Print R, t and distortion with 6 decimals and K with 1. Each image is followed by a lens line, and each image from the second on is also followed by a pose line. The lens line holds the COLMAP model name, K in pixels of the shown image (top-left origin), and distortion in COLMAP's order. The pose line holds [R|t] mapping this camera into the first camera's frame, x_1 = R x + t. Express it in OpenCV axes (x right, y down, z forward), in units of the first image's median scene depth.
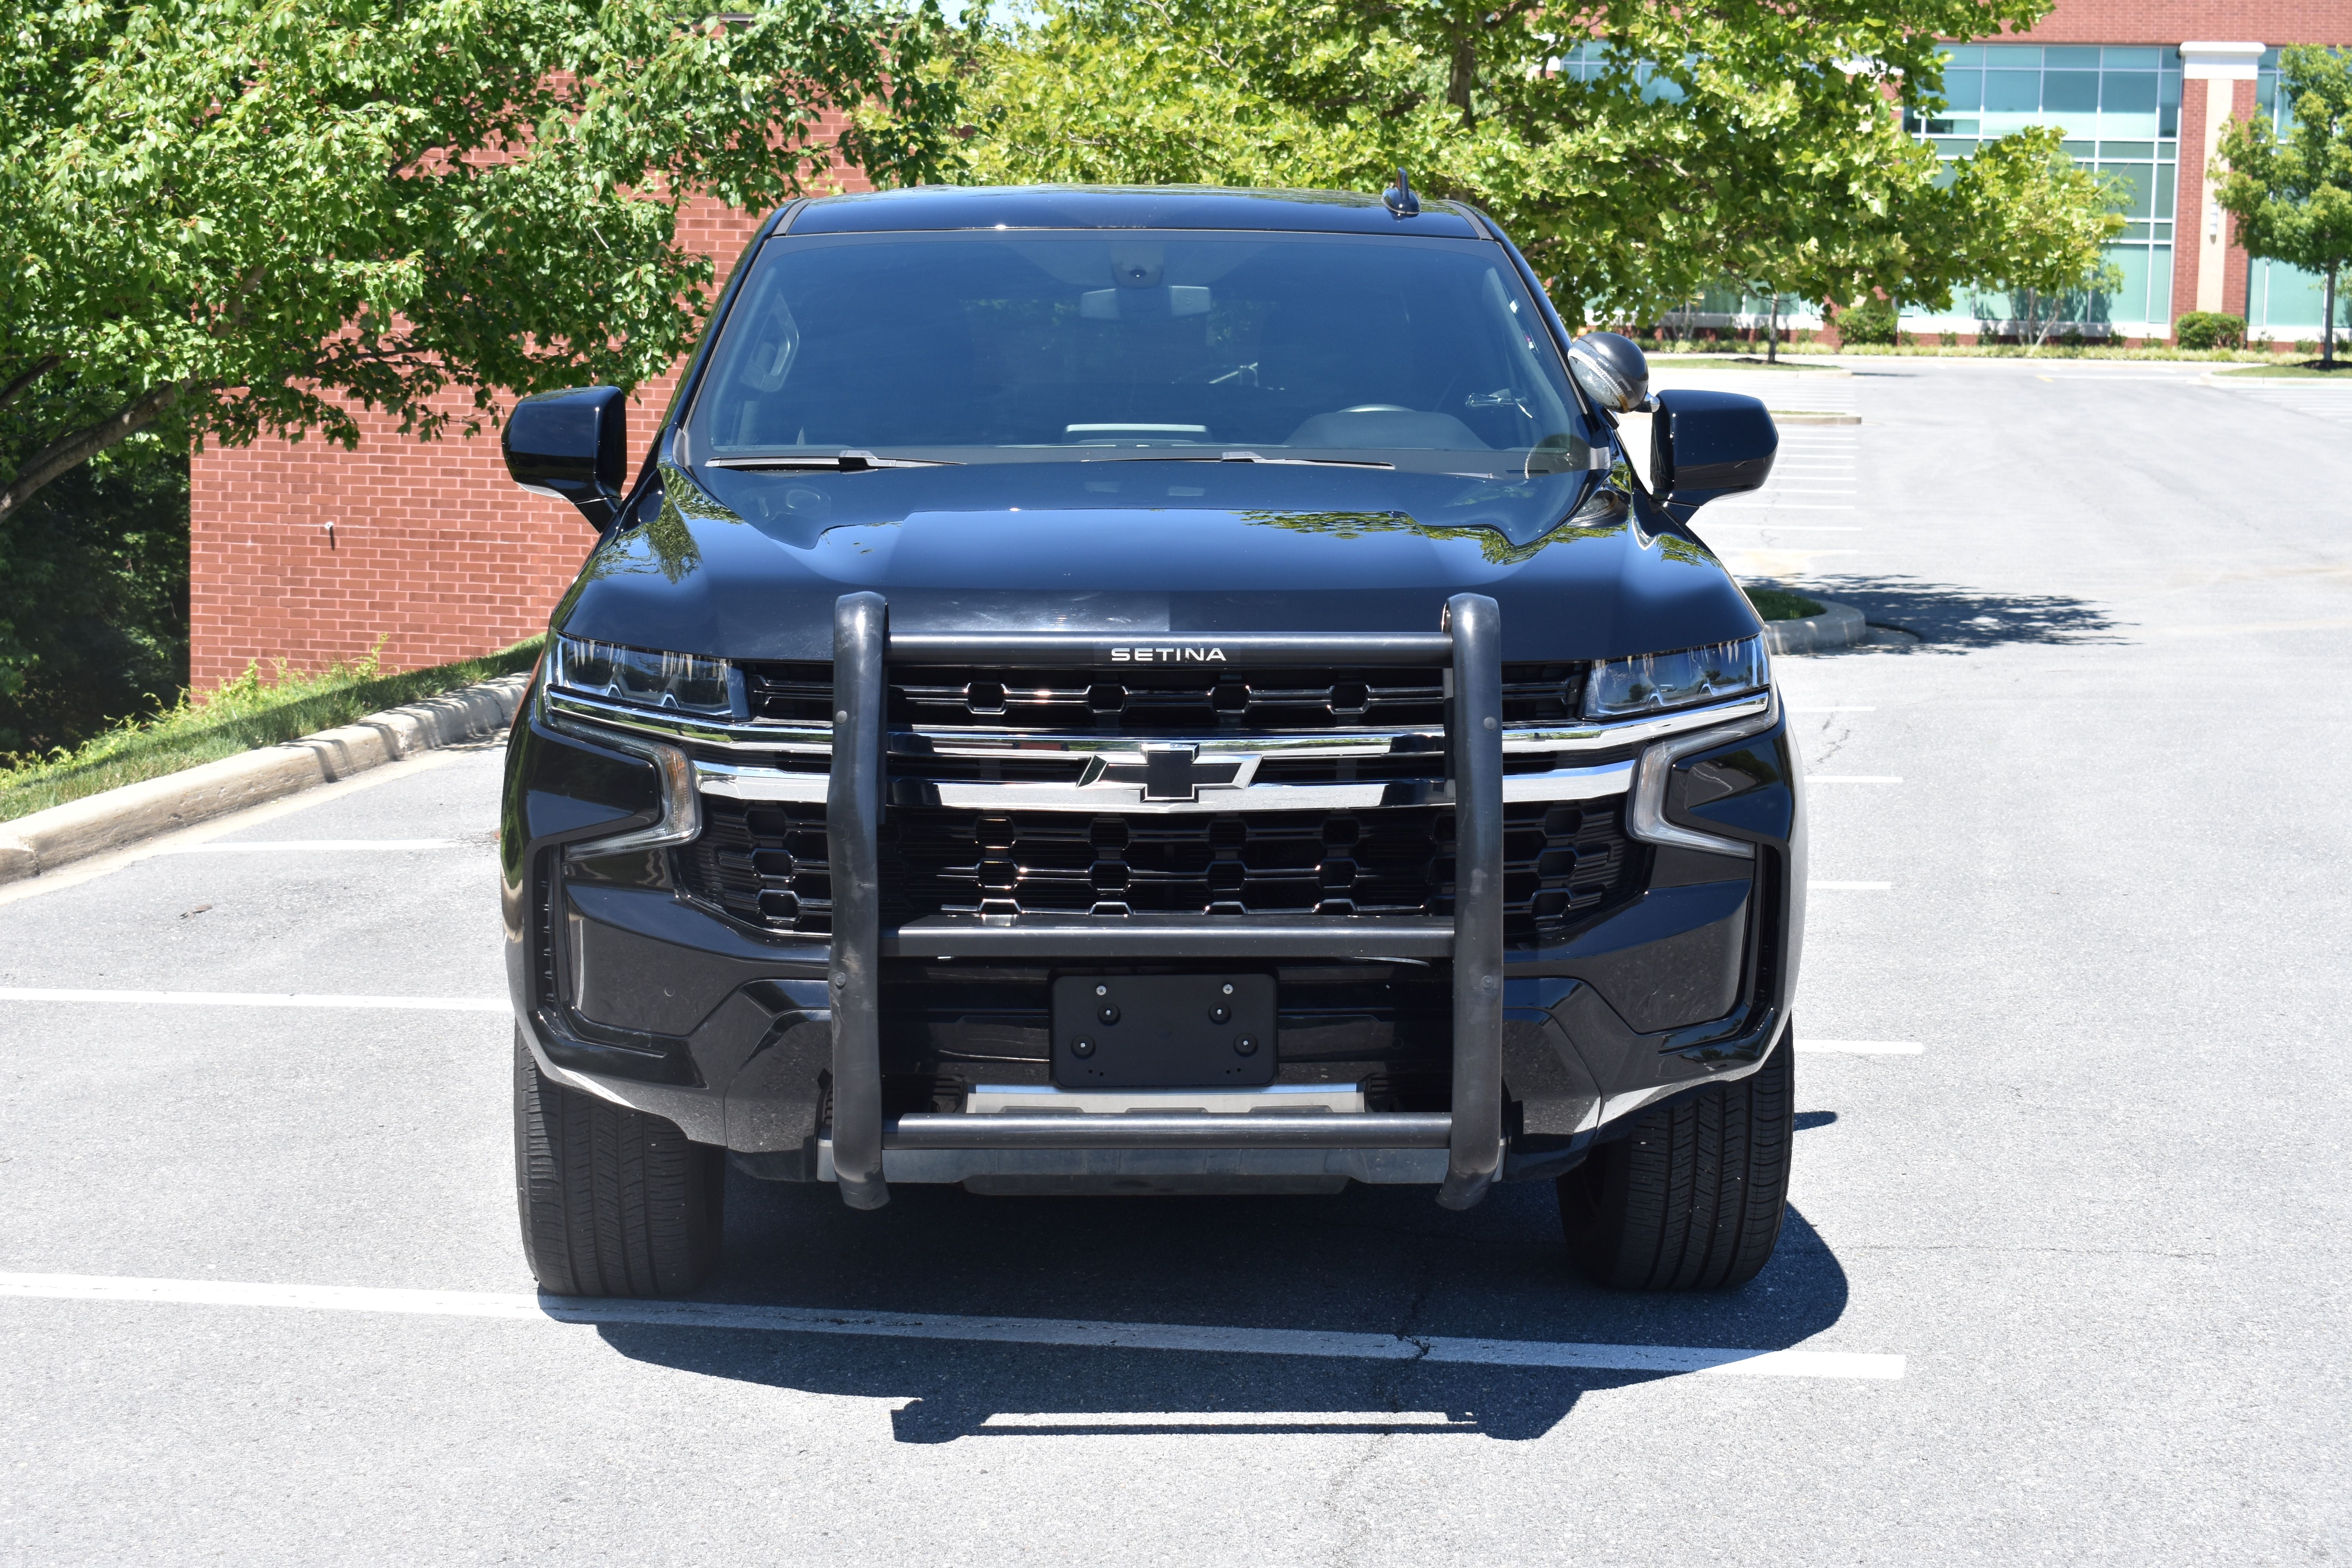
lens RADIAL K [[4047.3, 0, 1176.0], [0, 4047.3, 784.0], [0, 0, 1]] dist [0.156505, -0.029330]
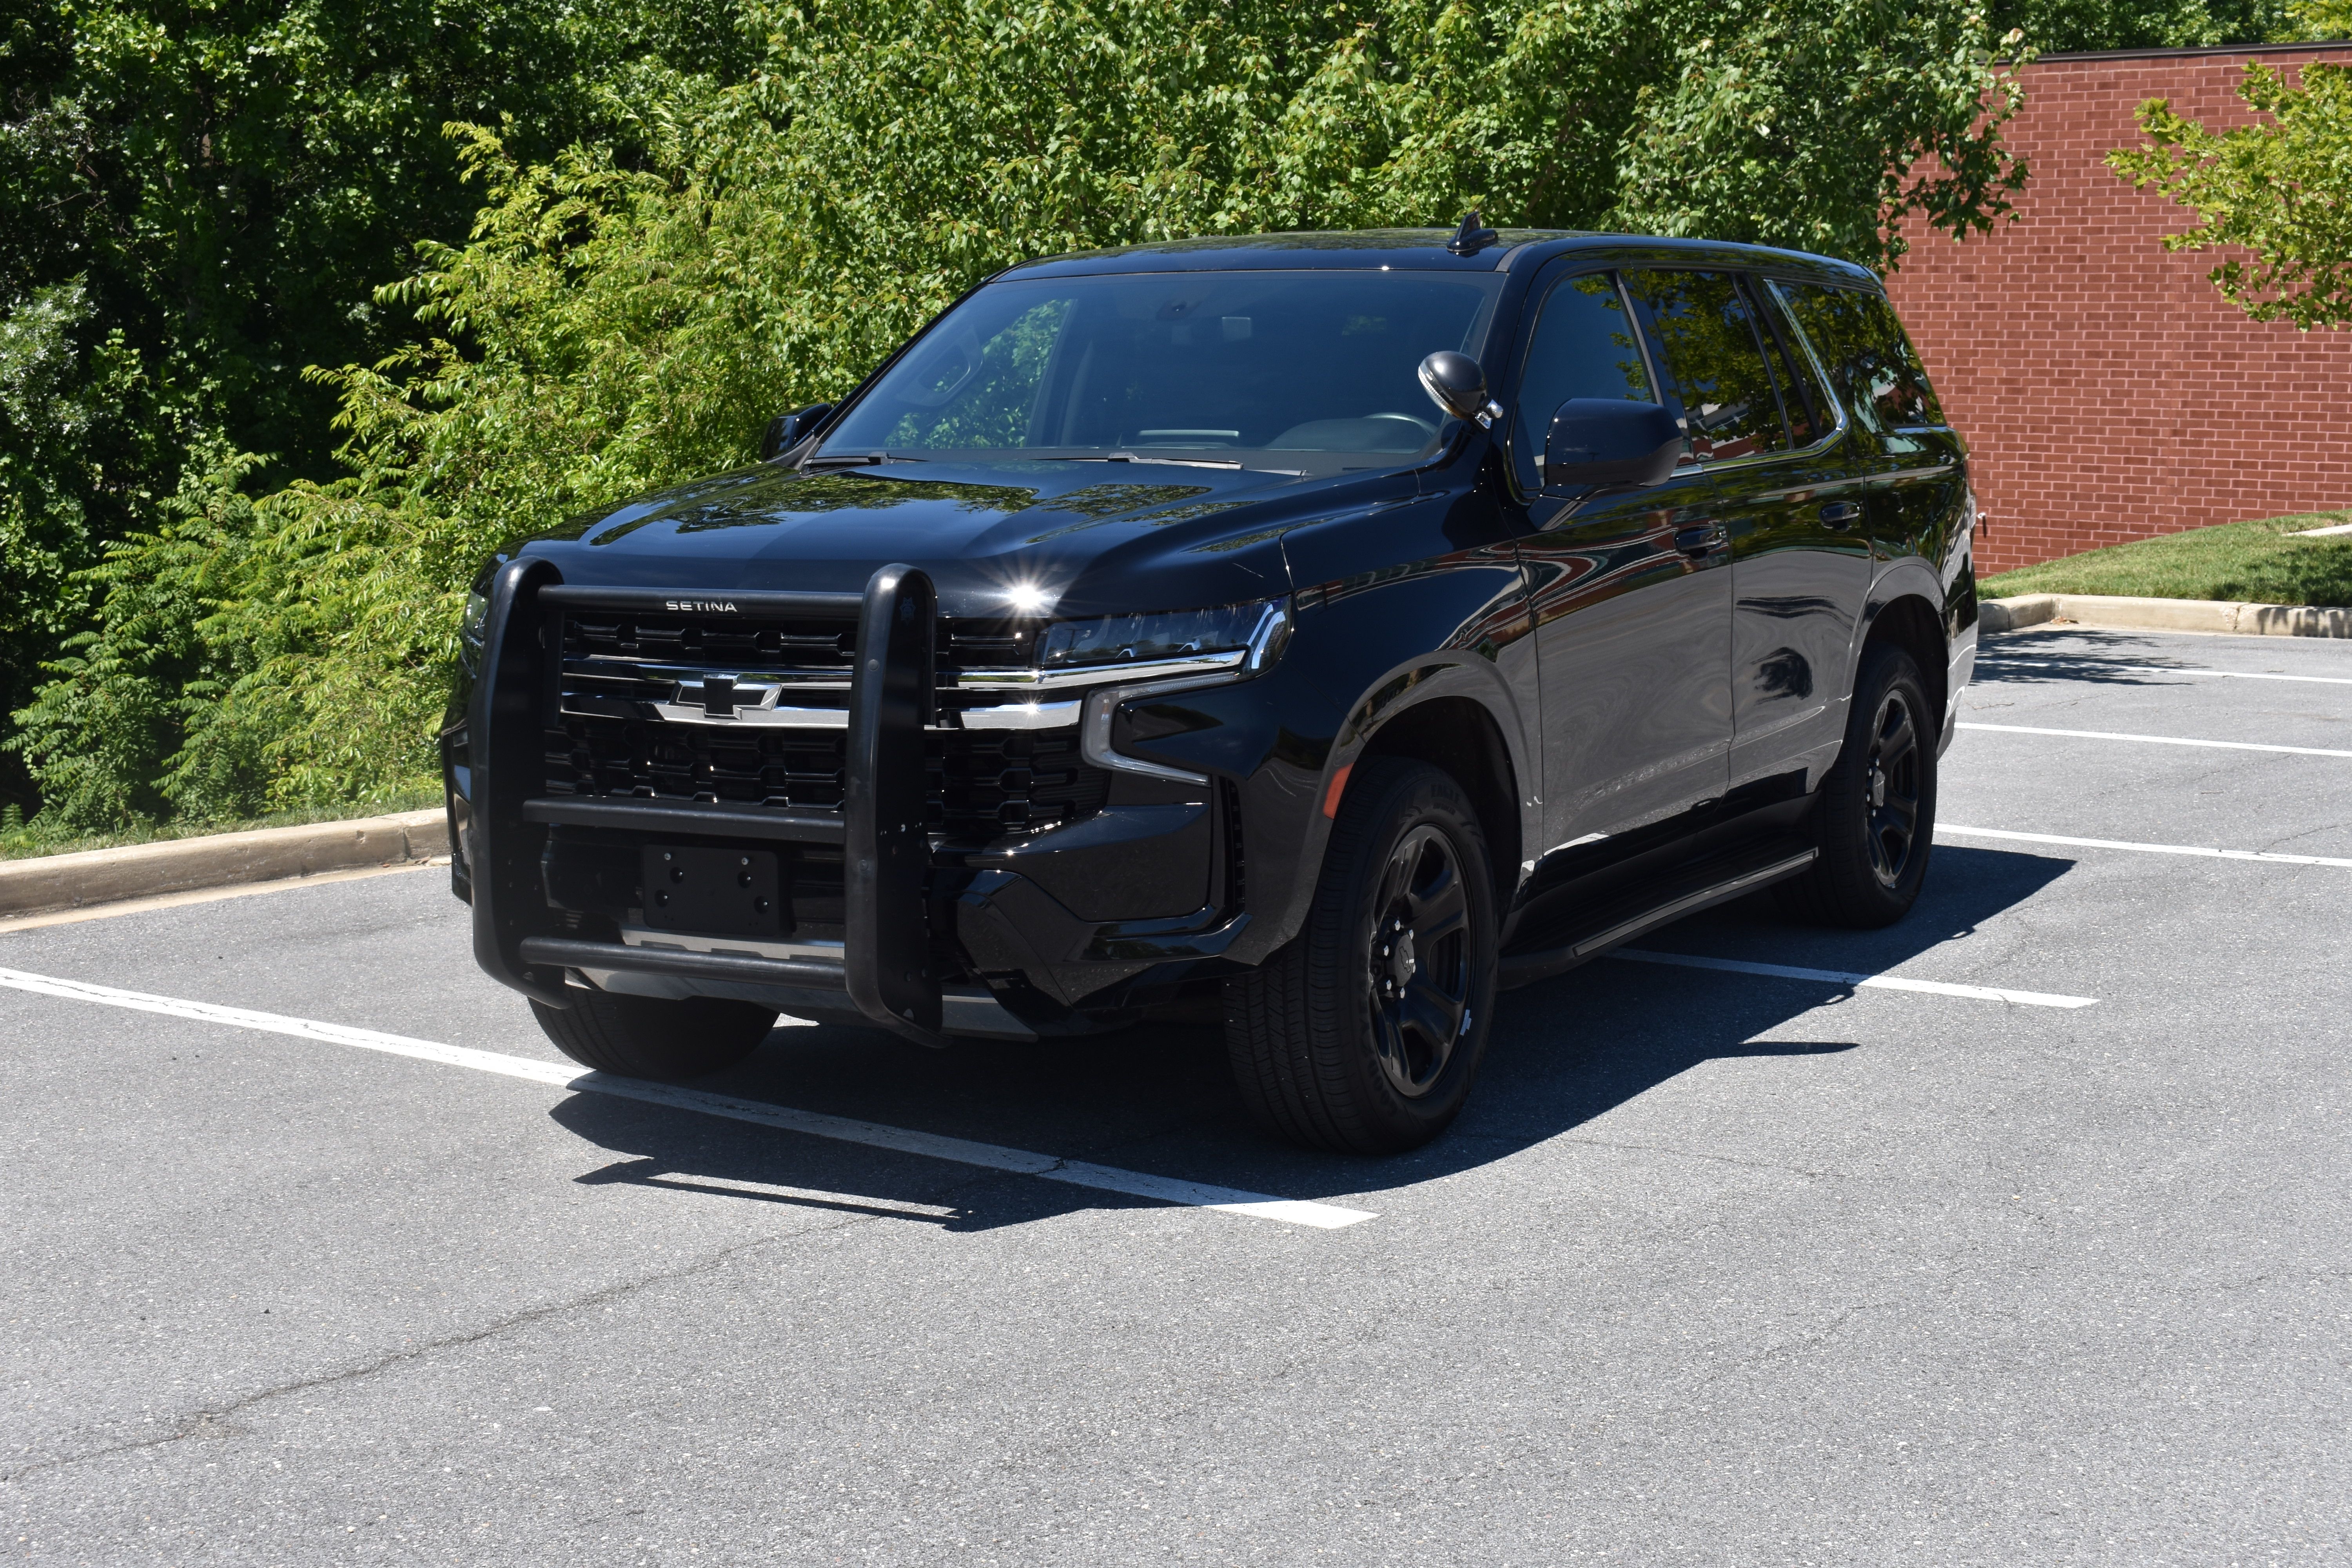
lens RADIAL K [[3753.7, 0, 1176.0], [0, 3753.7, 784.0], [0, 0, 1]] dist [0.105345, -1.808312]
pose [[0.840083, 0.047428, -0.540381, 0.168120], [-0.043243, 0.998855, 0.020442, -0.001176], [0.540732, 0.006195, 0.841172, 0.010334]]
